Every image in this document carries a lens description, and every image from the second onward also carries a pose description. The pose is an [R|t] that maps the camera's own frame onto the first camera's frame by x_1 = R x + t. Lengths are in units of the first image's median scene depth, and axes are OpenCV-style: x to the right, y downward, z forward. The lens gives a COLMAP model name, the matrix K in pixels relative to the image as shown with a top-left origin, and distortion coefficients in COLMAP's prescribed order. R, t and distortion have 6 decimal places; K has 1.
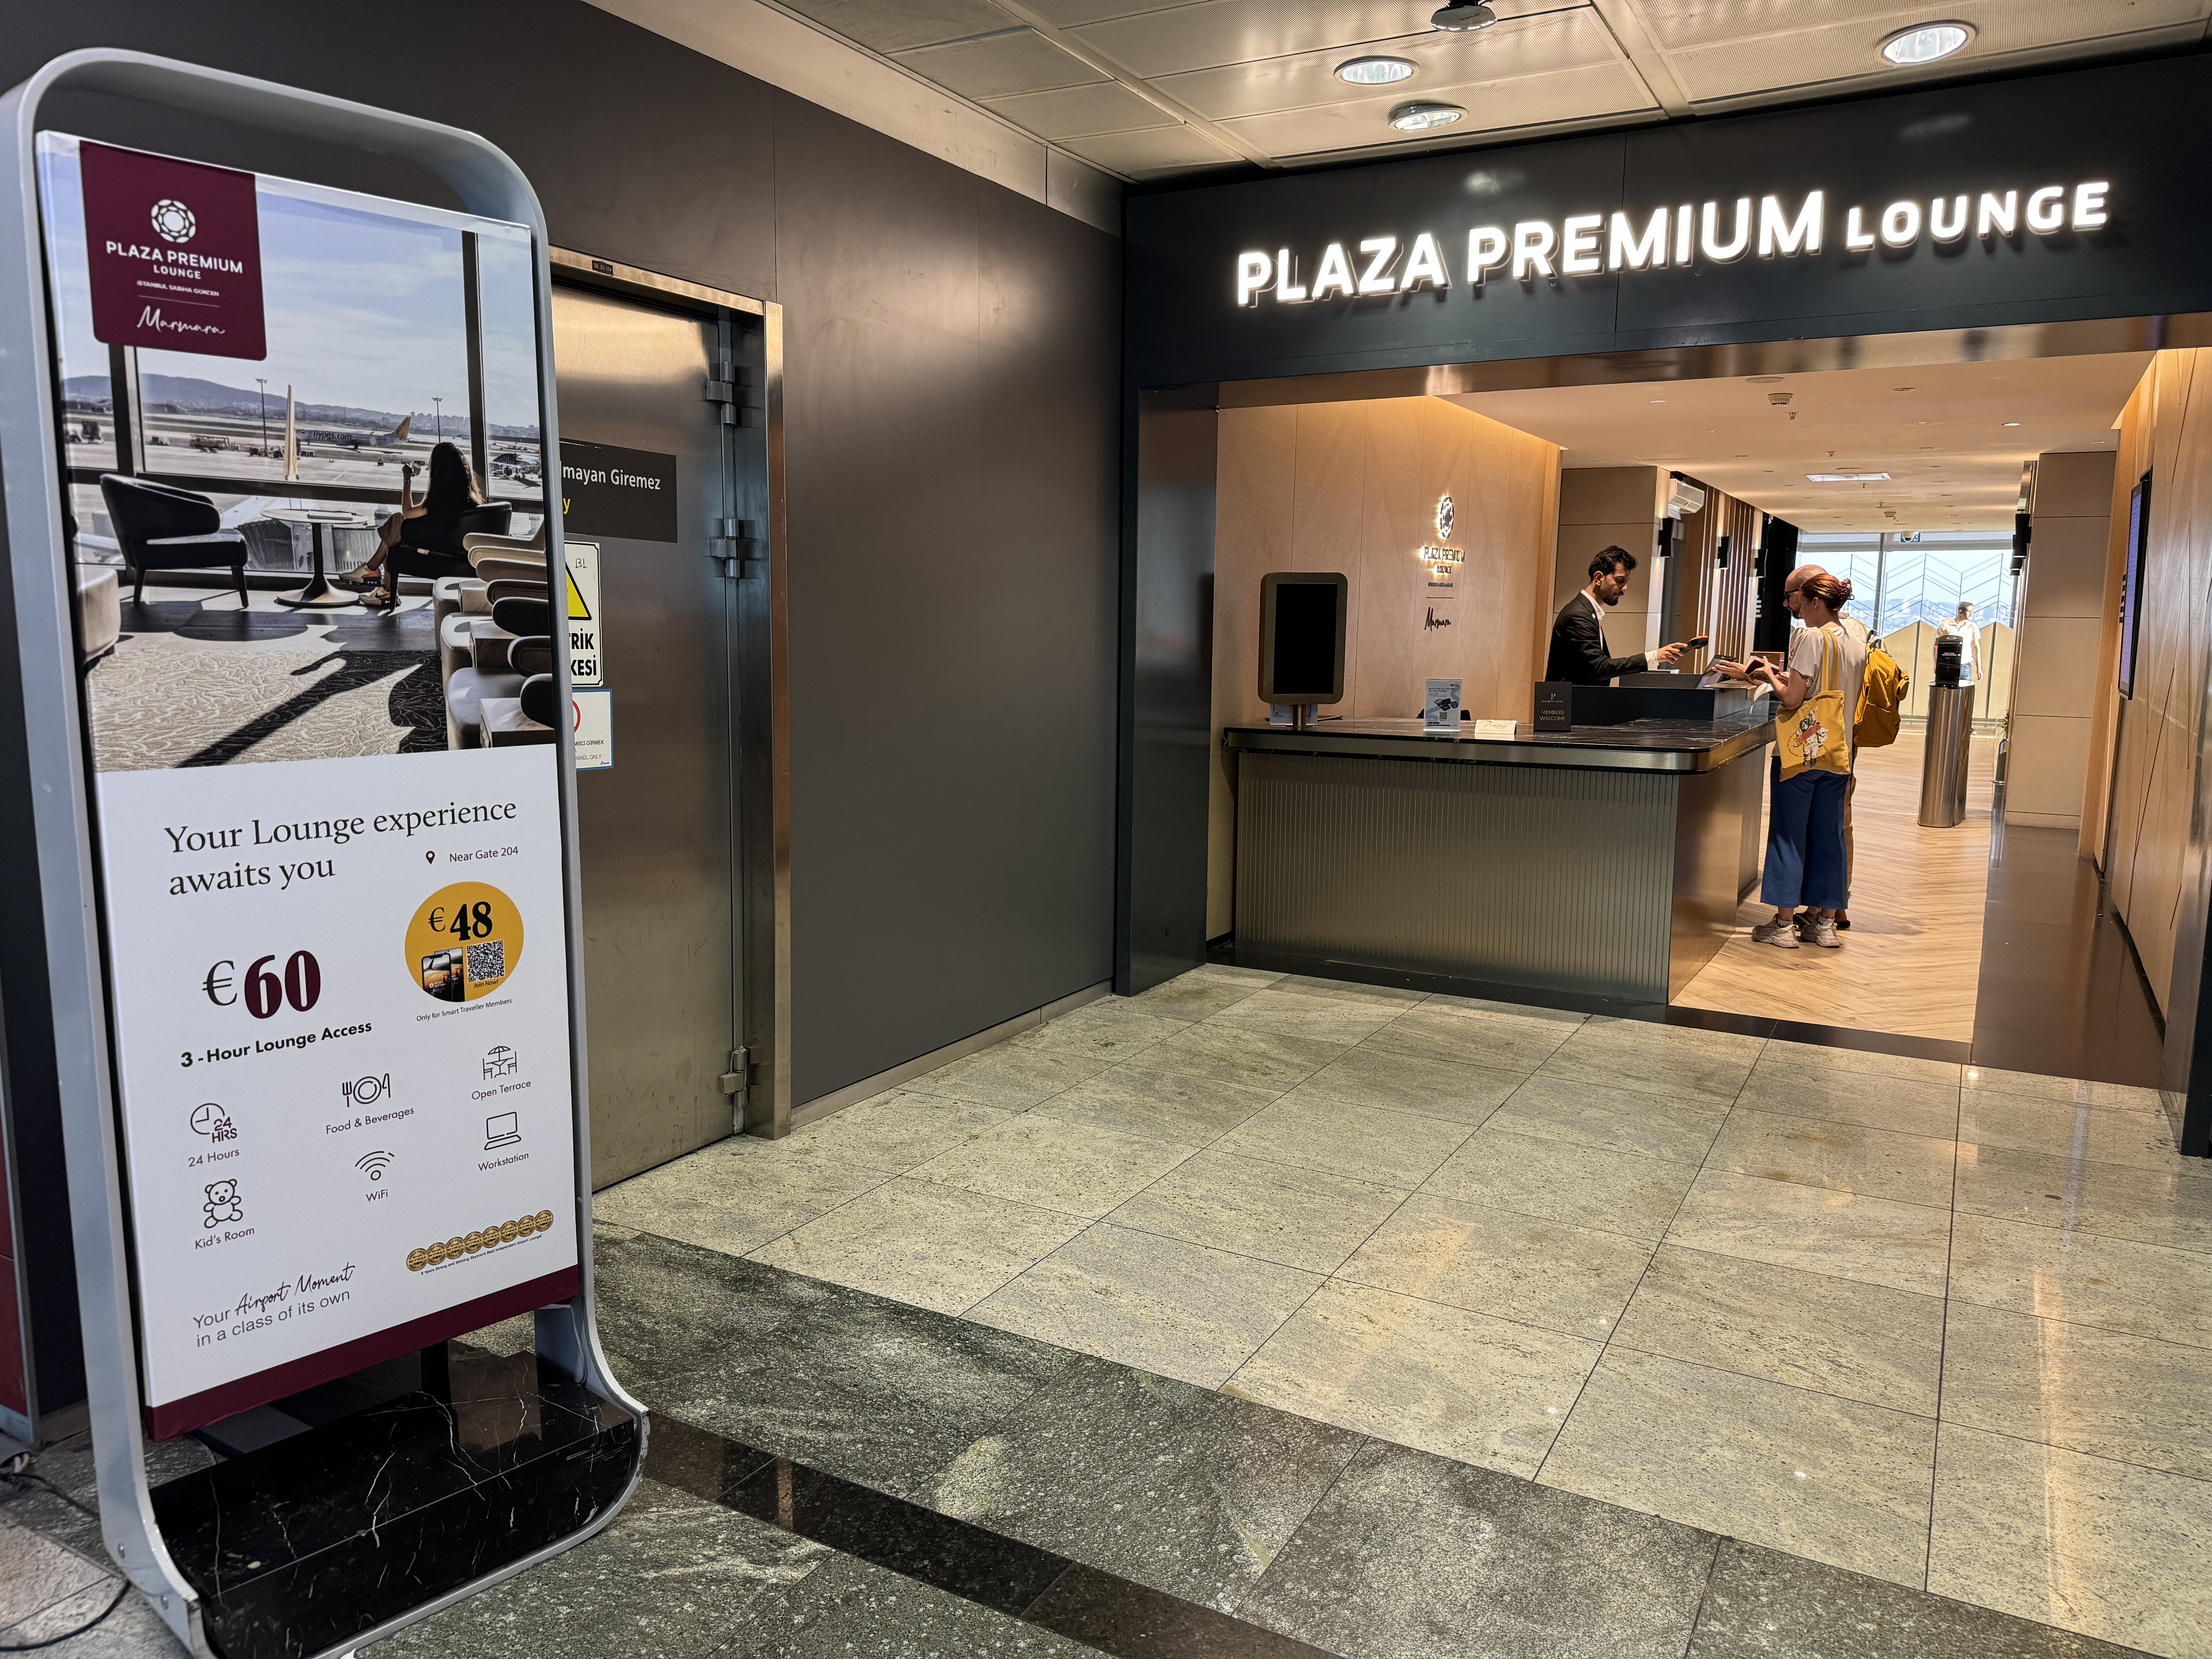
lens RADIAL K [[1552.5, 0, 1106.0], [0, 1552.5, 829.5], [0, 0, 1]] dist [0.001493, -0.001581]
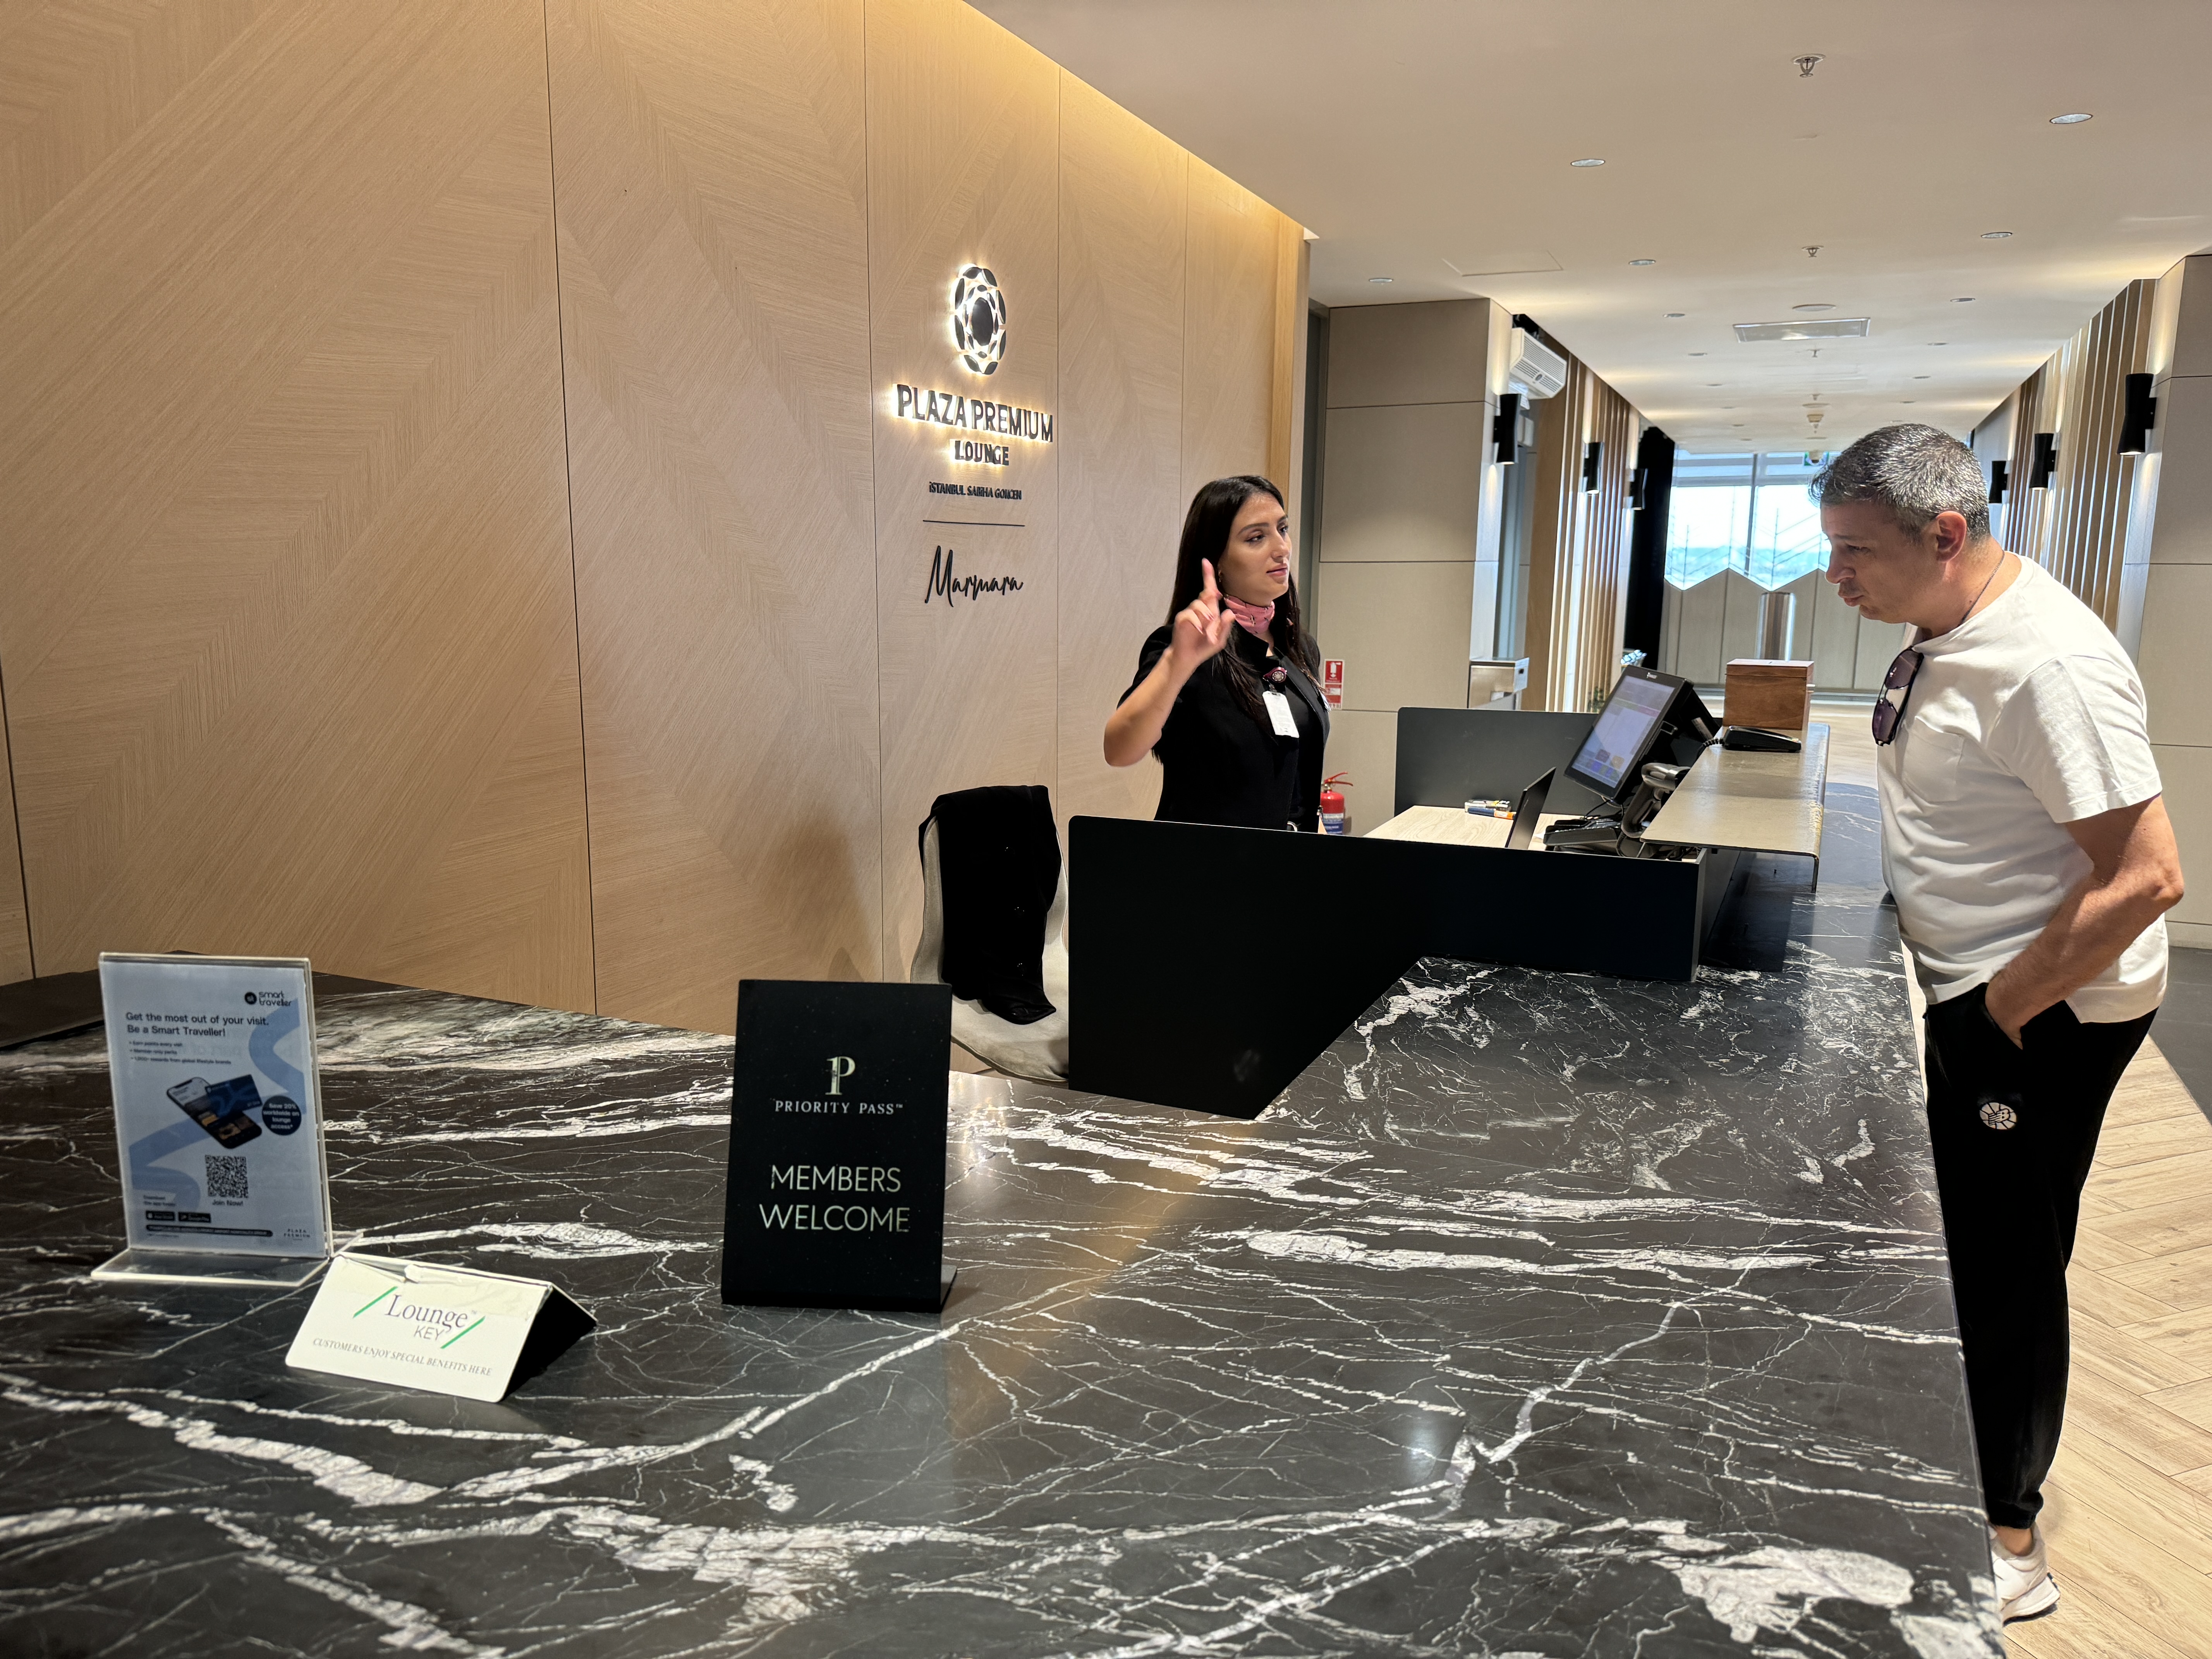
lens RADIAL K [[1552.5, 0, 1106.0], [0, 1552.5, 829.5], [0, 0, 1]] dist [0.001493, -0.001581]
pose [[0.995458, -0.017481, 0.093579, 0.154282], [0.014420, 0.999342, 0.033282, -0.059844], [-0.094100, -0.031782, 0.995055, 0.430488]]
